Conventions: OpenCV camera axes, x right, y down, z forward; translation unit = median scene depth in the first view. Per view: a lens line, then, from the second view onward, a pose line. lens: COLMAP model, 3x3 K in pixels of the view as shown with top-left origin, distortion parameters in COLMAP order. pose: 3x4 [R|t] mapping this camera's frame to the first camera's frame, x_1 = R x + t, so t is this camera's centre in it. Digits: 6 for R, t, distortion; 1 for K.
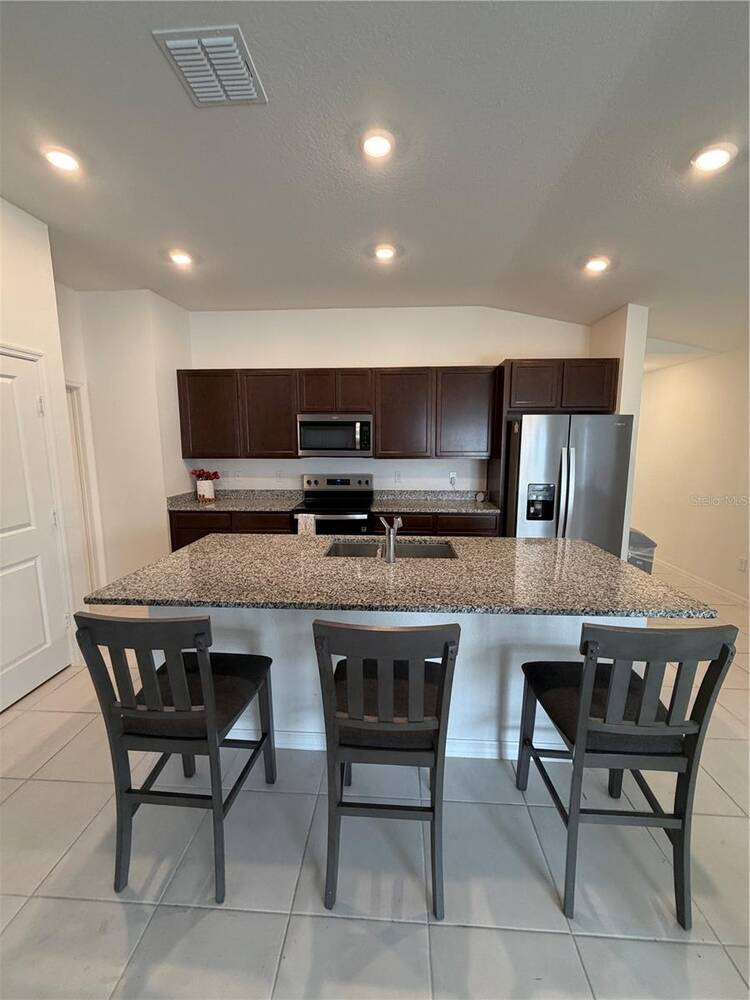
lens RADIAL K [[397.9, 0, 376.8], [0, 397.9, 497.8], [0, 0, 1]] dist [0.001695, -0.000257]
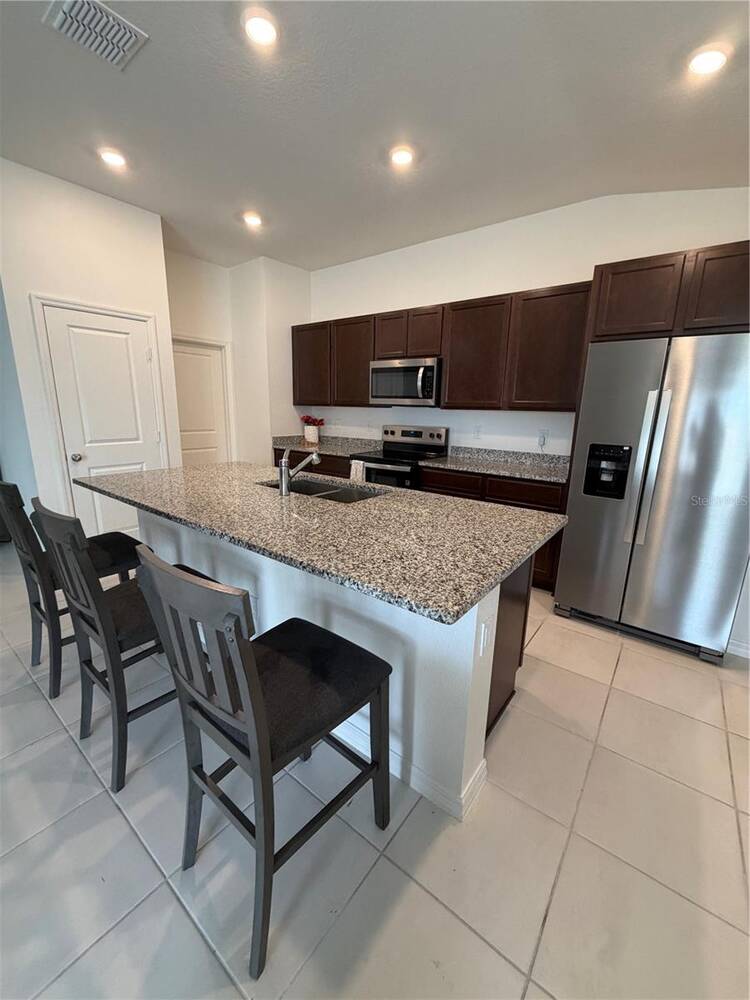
lens RADIAL K [[397.9, 0, 376.4], [0, 397.9, 497.3], [0, 0, 1]] dist [0.001695, -0.000257]
pose [[0.826377, 0.144285, -0.544319, 0.406423], [-0.104635, 0.989127, 0.103338, 0.022758], [0.553311, -0.028441, 0.832489, 0.168267]]
